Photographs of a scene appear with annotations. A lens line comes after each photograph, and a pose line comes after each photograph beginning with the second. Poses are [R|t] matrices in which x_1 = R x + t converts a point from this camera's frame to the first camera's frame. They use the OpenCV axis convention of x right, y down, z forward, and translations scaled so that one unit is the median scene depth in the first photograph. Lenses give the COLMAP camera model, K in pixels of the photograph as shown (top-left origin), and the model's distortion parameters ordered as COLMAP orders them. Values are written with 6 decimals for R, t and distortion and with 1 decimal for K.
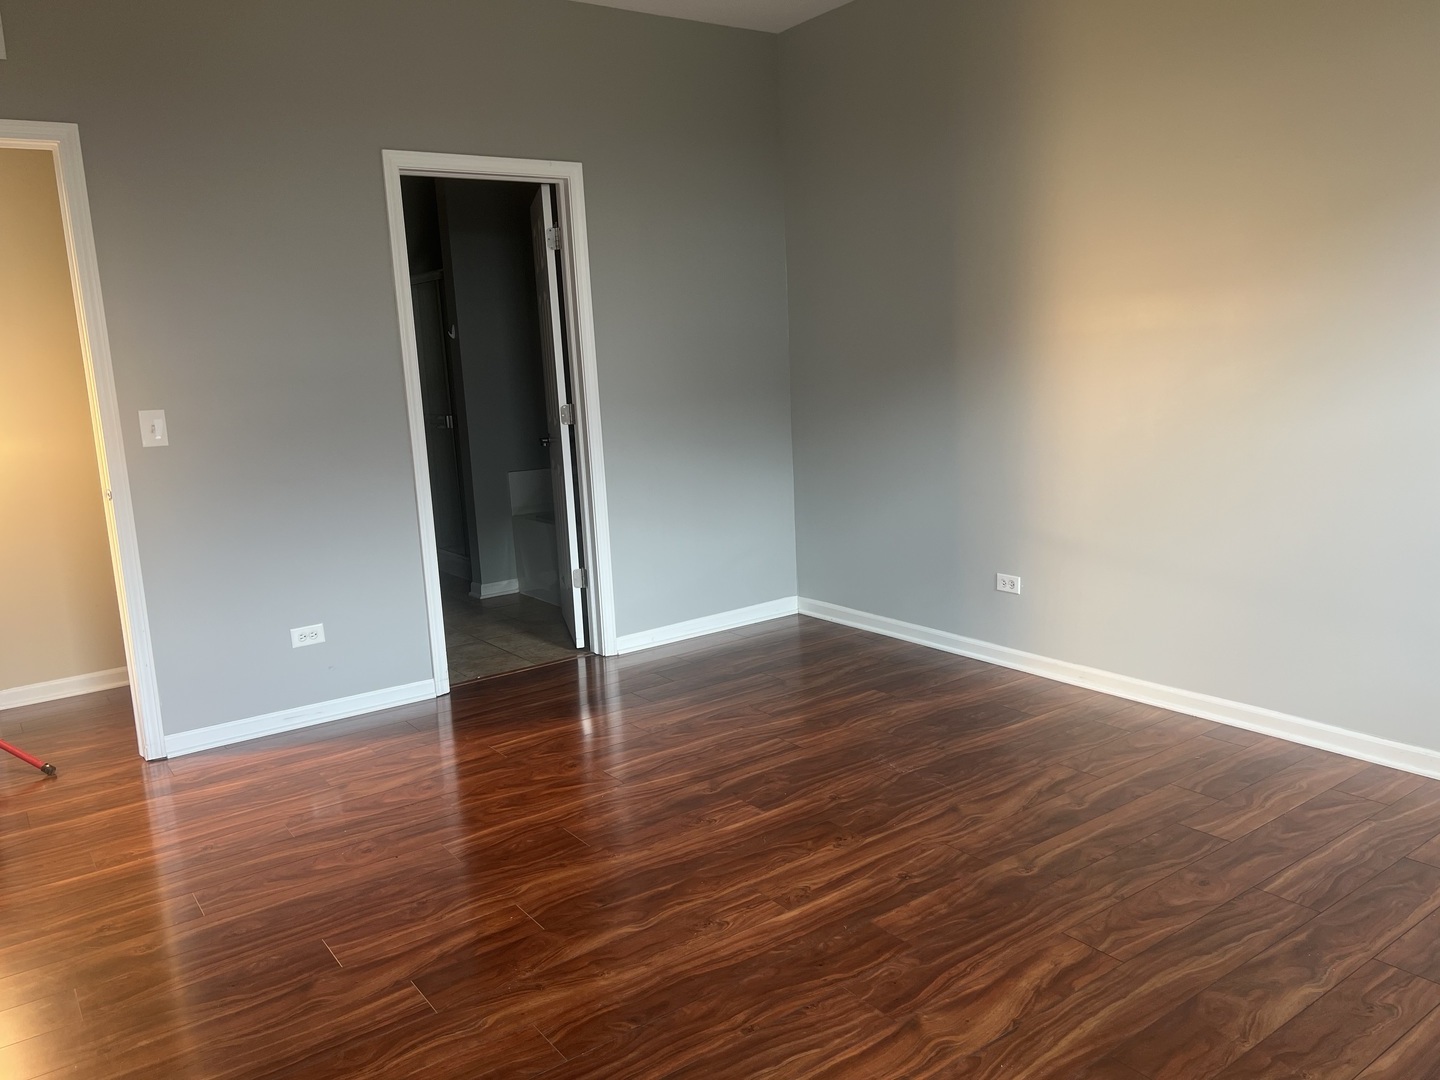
lens RADIAL K [[1077.0, 0, 718.5], [0, 1077.0, 540.8], [0, 0, 1]] dist [0.003546, 0.000762]
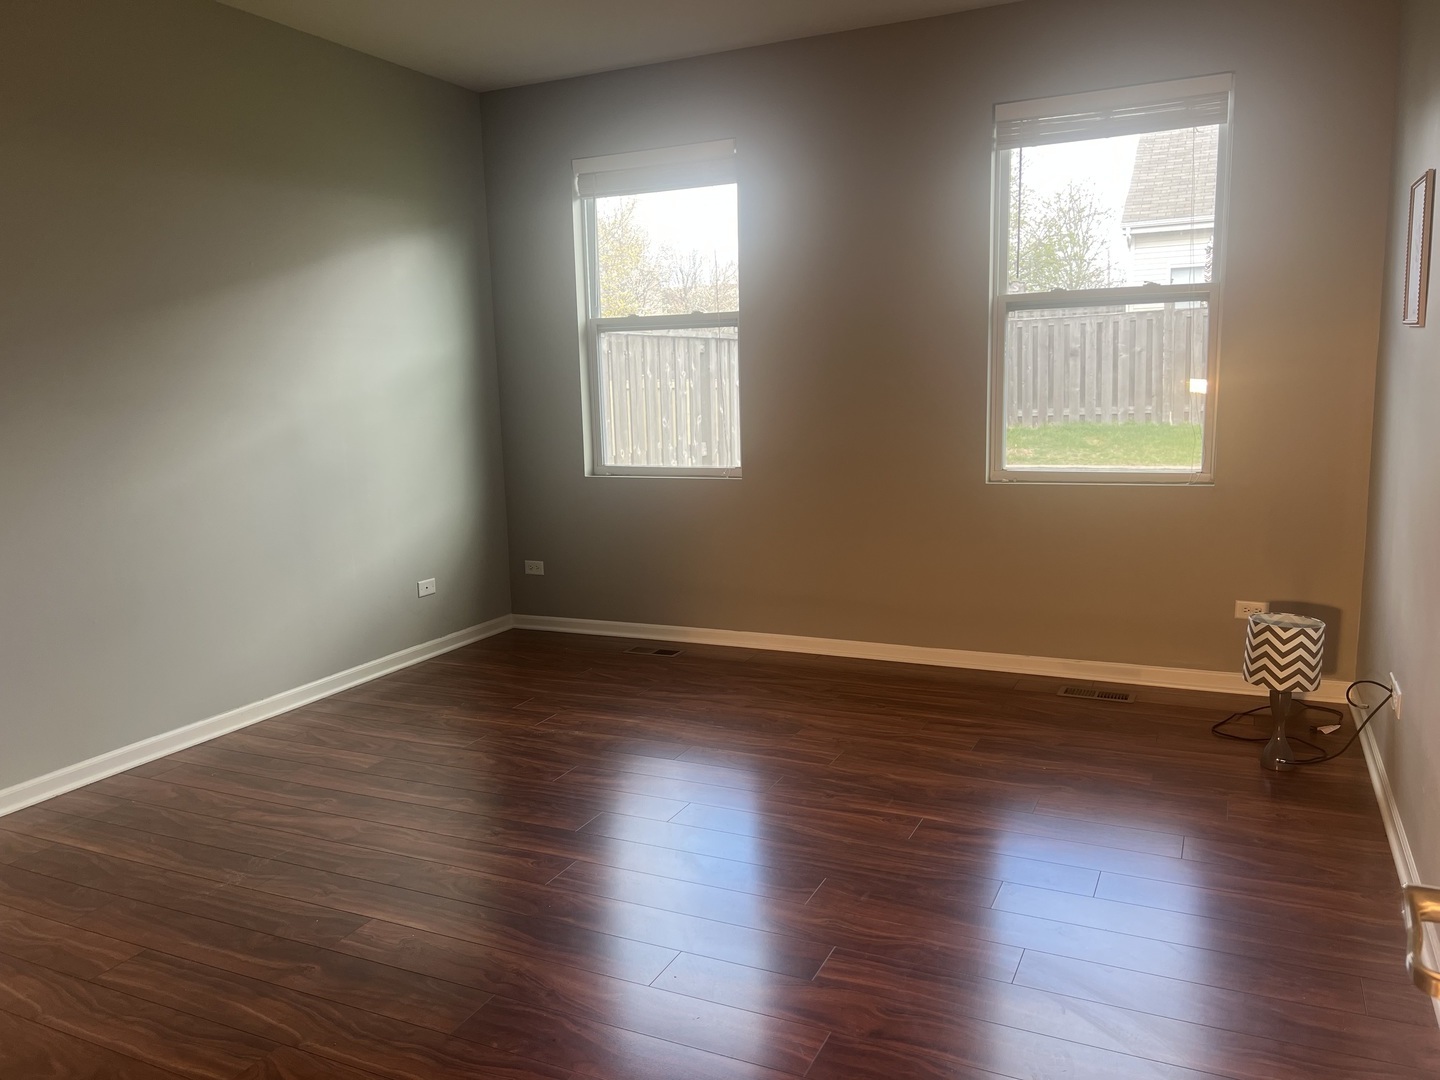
lens RADIAL K [[1077.0, 0, 720.5], [0, 1077.0, 540.4], [0, 0, 1]] dist [0.003546, 0.000762]
pose [[-0.474743, -0.079056, 0.876567, -0.759219], [0.202277, 0.959497, 0.196087, -0.143659], [-0.856565, 0.270400, -0.439523, 0.968424]]
